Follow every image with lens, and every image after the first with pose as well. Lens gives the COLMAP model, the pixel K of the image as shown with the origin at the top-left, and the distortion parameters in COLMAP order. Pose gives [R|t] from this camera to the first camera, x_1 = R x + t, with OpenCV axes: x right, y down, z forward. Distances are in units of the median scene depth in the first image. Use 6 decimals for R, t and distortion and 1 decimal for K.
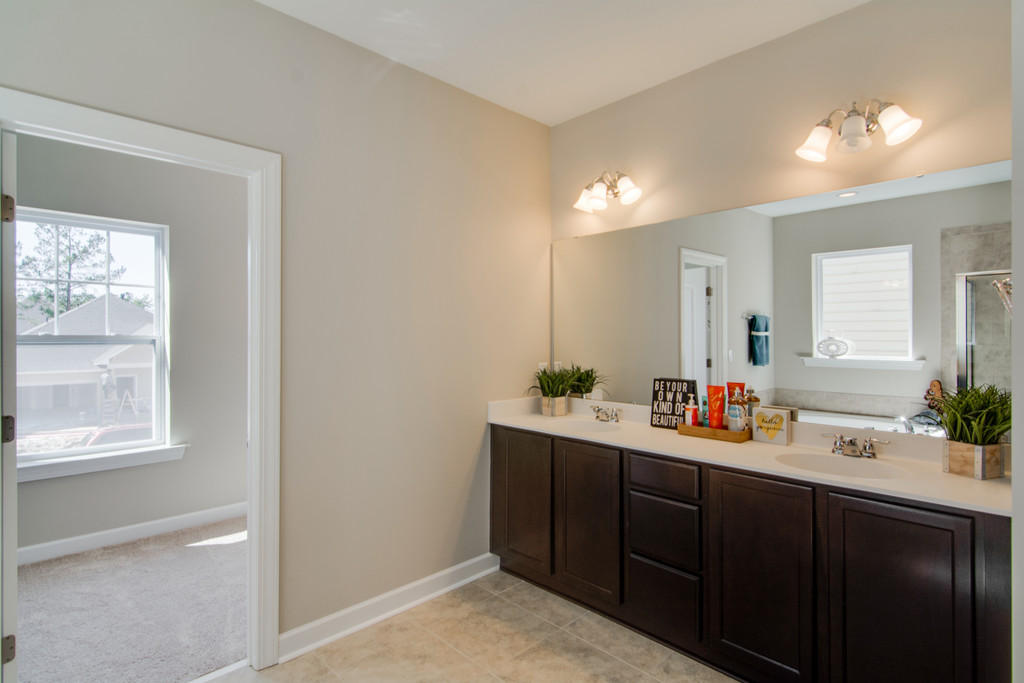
lens RADIAL K [[516.5, 0, 513.9], [0, 516.5, 333.5], [0, 0, 1]] dist [0.013568, -0.000800]
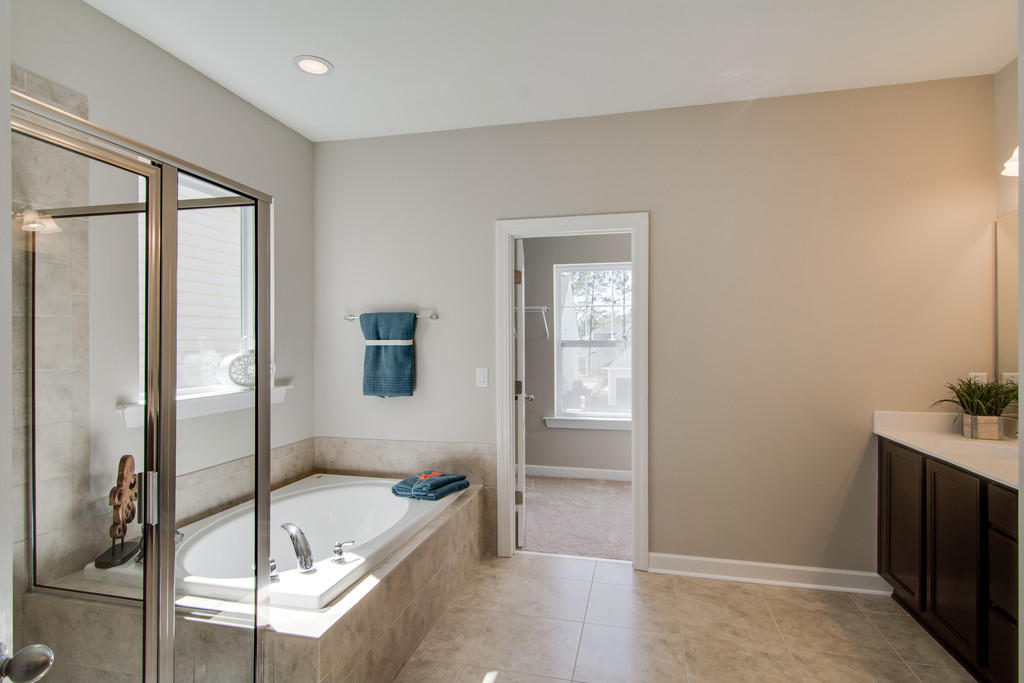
lens RADIAL K [[532.2, 0, 517.3], [0, 532.2, 338.2], [0, 0, 1]] dist [-0.001023, -0.000022]
pose [[0.537598, -0.006391, -0.843177, 0.463949], [0.007746, 0.999967, -0.002641, -0.001078], [0.843166, -0.005112, 0.537629, -0.061743]]
